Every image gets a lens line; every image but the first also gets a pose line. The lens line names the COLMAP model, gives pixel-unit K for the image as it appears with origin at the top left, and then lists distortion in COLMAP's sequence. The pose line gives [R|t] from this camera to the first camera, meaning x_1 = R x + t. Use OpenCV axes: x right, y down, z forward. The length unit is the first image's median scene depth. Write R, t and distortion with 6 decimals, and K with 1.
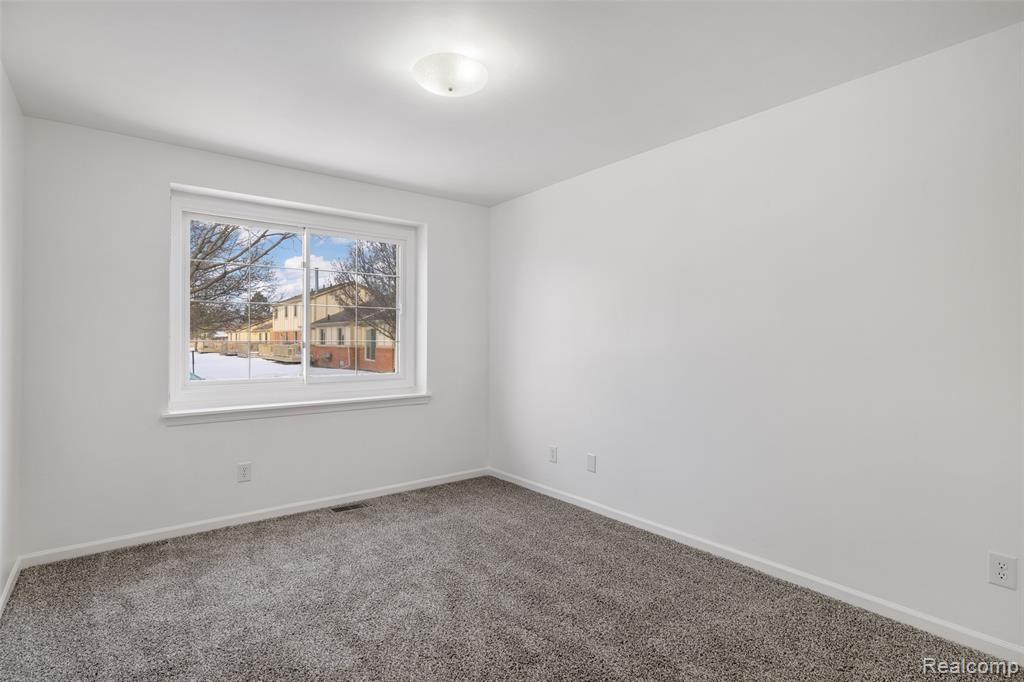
lens RADIAL K [[515.5, 0, 518.8], [0, 515.5, 339.2], [0, 0, 1]] dist [-0.003462, 0.000359]
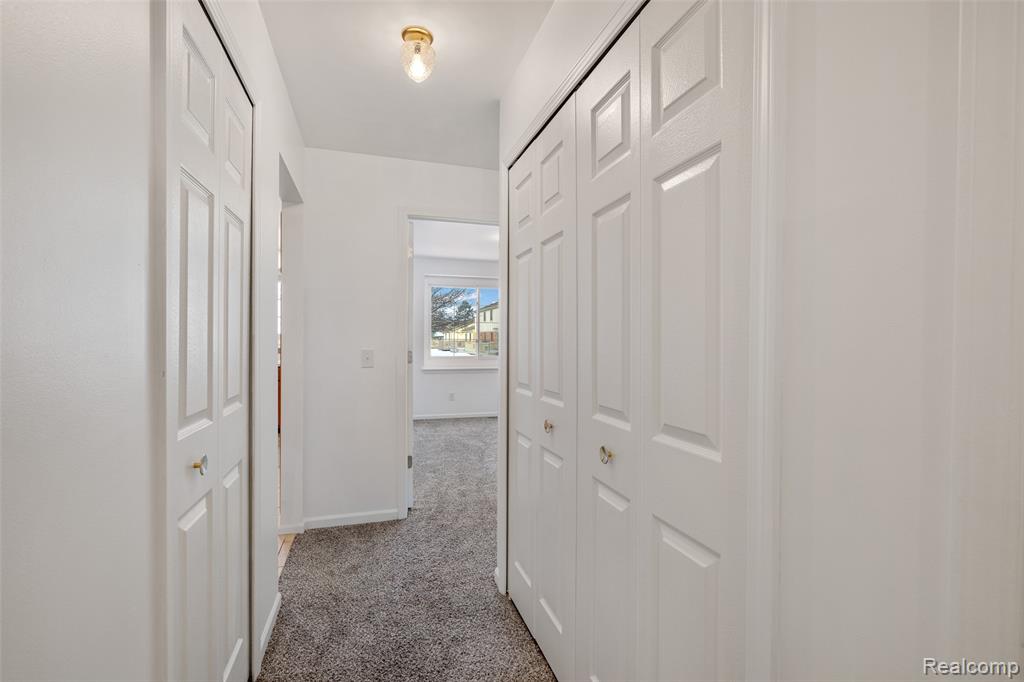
lens RADIAL K [[466.3, 0, 511.7], [0, 466.3, 337.9], [0, 0, 1]] dist [0.000339, 0.000057]
pose [[0.932823, 0.002521, -0.360325, 0.075076], [-0.003053, 0.999995, -0.000908, -0.000347], [0.360321, 0.001947, 0.932826, -0.136488]]
